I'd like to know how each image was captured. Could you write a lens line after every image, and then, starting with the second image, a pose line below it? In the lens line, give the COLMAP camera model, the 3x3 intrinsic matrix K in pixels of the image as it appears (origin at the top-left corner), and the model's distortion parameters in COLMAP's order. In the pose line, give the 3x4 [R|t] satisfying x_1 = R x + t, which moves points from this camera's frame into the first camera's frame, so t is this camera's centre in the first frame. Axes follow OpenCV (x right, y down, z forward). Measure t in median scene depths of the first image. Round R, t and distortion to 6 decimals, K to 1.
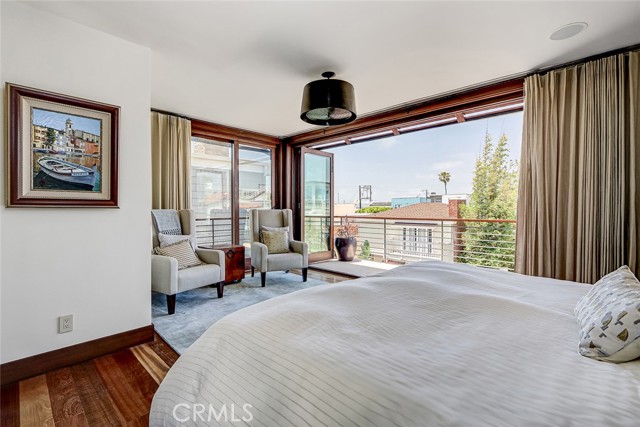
lens RADIAL K [[291.3, 0, 316.8], [0, 291.3, 211.9], [0, 0, 1]] dist [-0.000260, 0.000031]
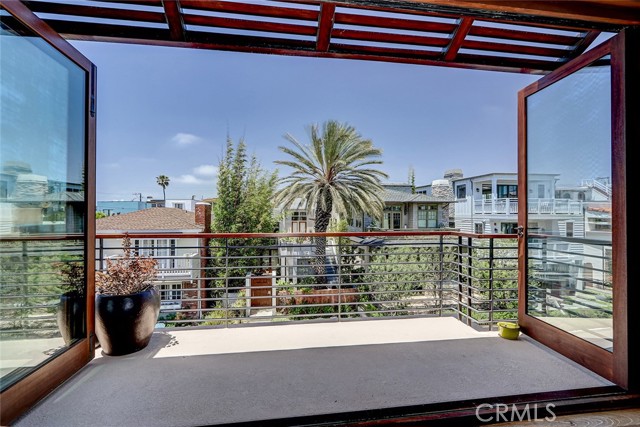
lens RADIAL K [[291.3, 0, 316.8], [0, 291.3, 211.9], [0, 0, 1]] dist [-0.000260, 0.000031]
pose [[0.612435, 0.003349, 0.790514, -0.019867], [0.011104, 0.999856, -0.012839, -0.003390], [-0.790443, 0.016641, 0.612309, 0.183231]]
